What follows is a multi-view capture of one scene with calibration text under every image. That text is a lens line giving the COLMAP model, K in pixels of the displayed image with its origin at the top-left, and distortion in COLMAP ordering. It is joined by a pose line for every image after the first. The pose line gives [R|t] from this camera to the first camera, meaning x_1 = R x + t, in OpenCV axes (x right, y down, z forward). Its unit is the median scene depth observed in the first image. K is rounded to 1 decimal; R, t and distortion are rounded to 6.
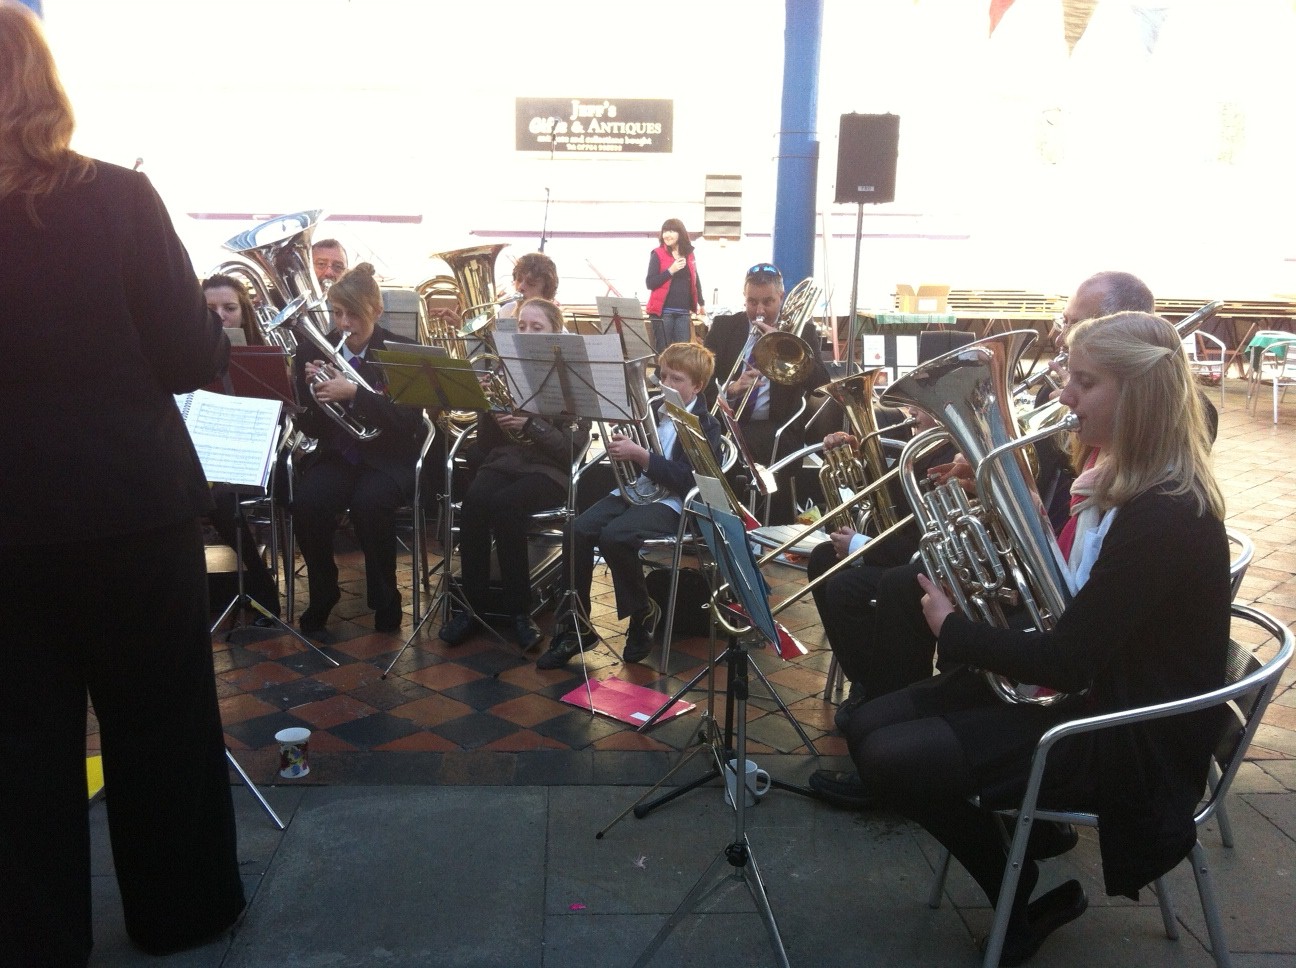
lens RADIAL K [[1195.1, 0, 648.0], [0, 1195.1, 484.0], [0, 0, 1]] dist [0.081962, -0.176107]
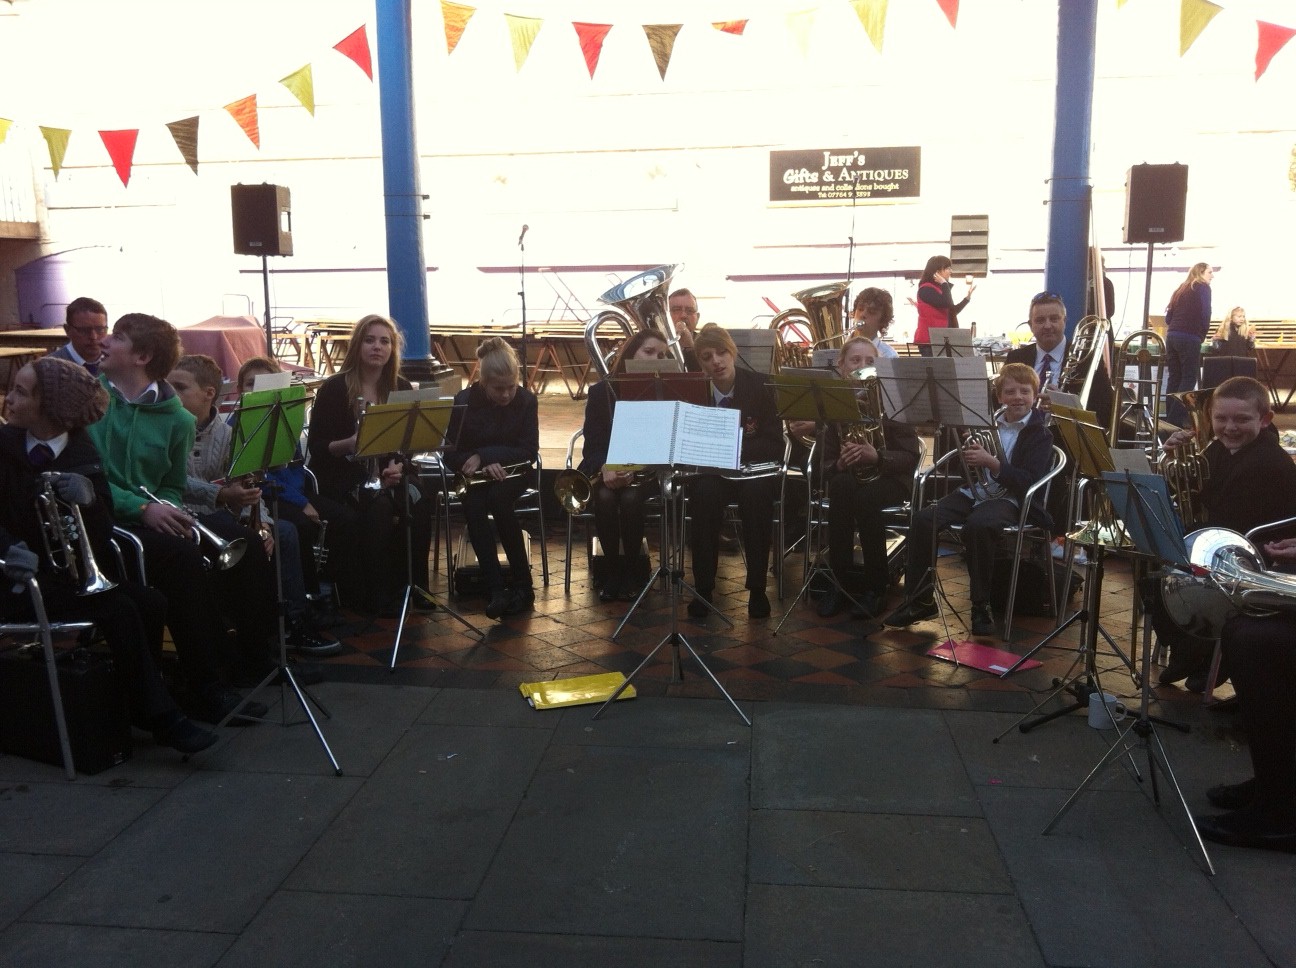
lens RADIAL K [[1195.1, 0, 648.0], [0, 1195.1, 484.0], [0, 0, 1]] dist [0.081962, -0.176107]
pose [[0.986506, 0.003009, -0.163699, -0.041213], [-0.008404, 0.999444, -0.032274, 0.012801], [0.163511, 0.033215, 0.985982, -0.072334]]
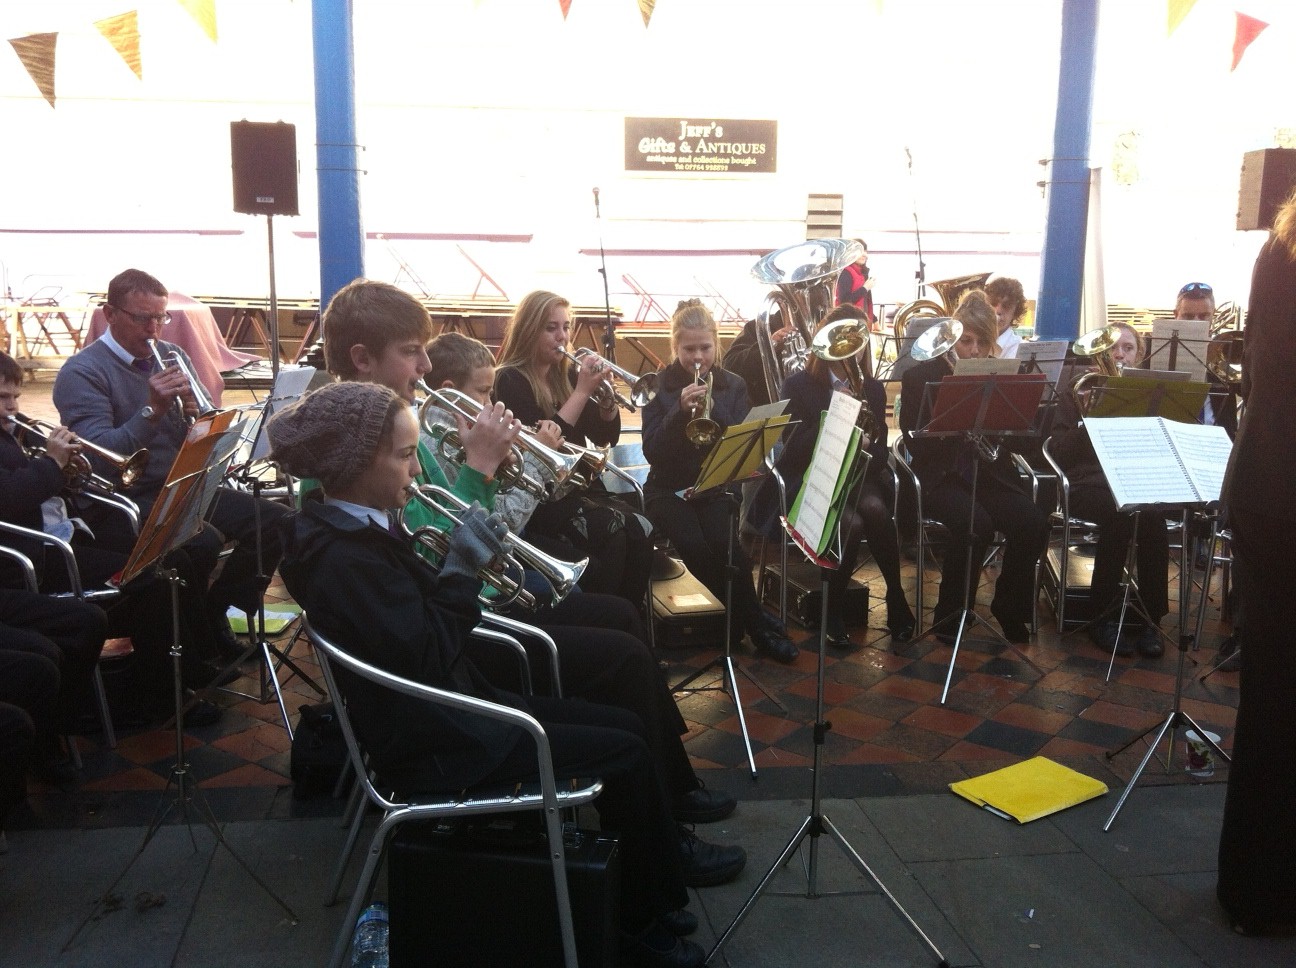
lens RADIAL K [[1195.1, 0, 648.0], [0, 1195.1, 484.0], [0, 0, 1]] dist [0.081962, -0.176107]
pose [[0.993909, -0.023126, 0.107752, -0.206987], [0.024100, 0.999680, -0.007745, -0.004753], [-0.107538, 0.010295, 0.994148, -0.004764]]
